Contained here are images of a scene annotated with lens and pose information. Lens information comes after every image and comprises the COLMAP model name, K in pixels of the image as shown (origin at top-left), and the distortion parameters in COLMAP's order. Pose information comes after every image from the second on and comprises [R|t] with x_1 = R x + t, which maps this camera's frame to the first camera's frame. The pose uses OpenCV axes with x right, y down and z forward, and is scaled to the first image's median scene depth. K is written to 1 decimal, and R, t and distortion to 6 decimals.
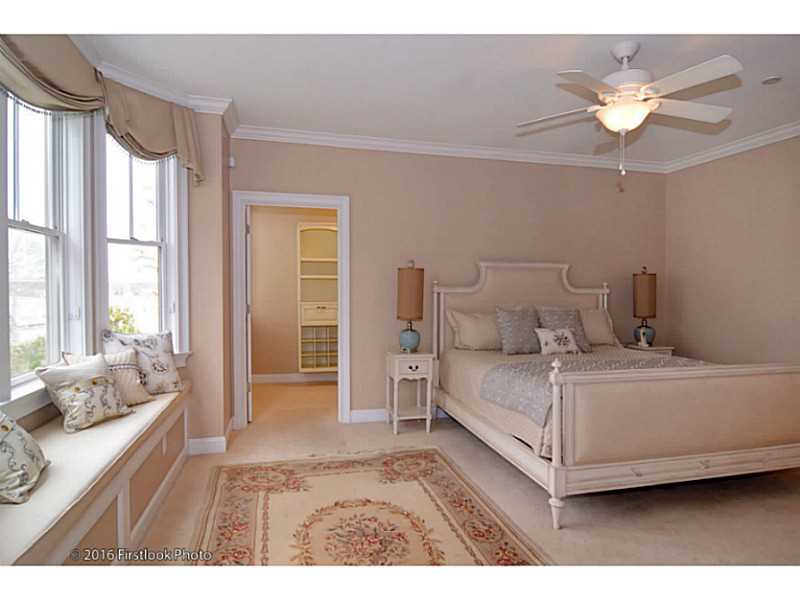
lens RADIAL K [[482.6, 0, 400.0], [0, 482.6, 300.0], [0, 0, 1]] dist [-0.002554, -0.000592]
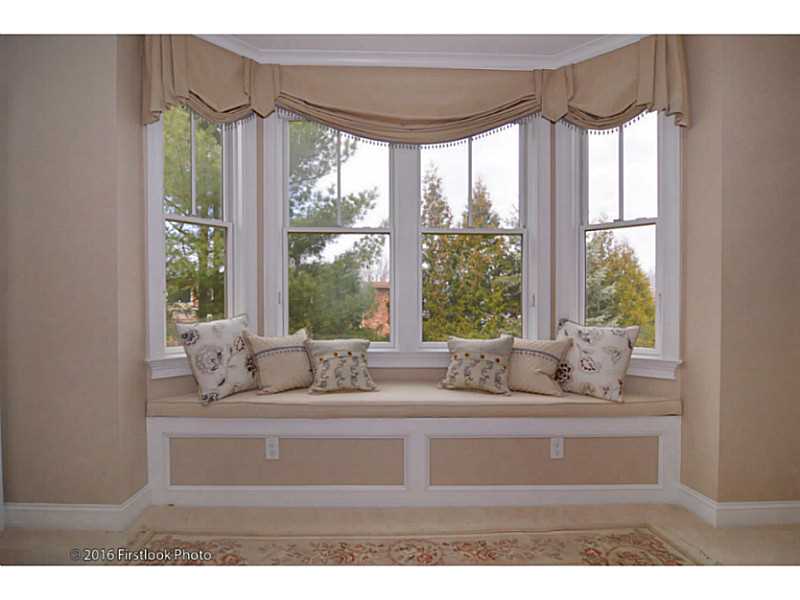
lens RADIAL K [[437.0, 0, 347.0], [0, 437.0, 297.7], [0, 0, 1]] dist [-0.021062, -0.000421]
pose [[-0.232041, -0.011627, -0.972636, 0.308656], [-0.029236, 0.999560, -0.004974, 0.031536], [0.972266, 0.027282, -0.232279, 0.660243]]
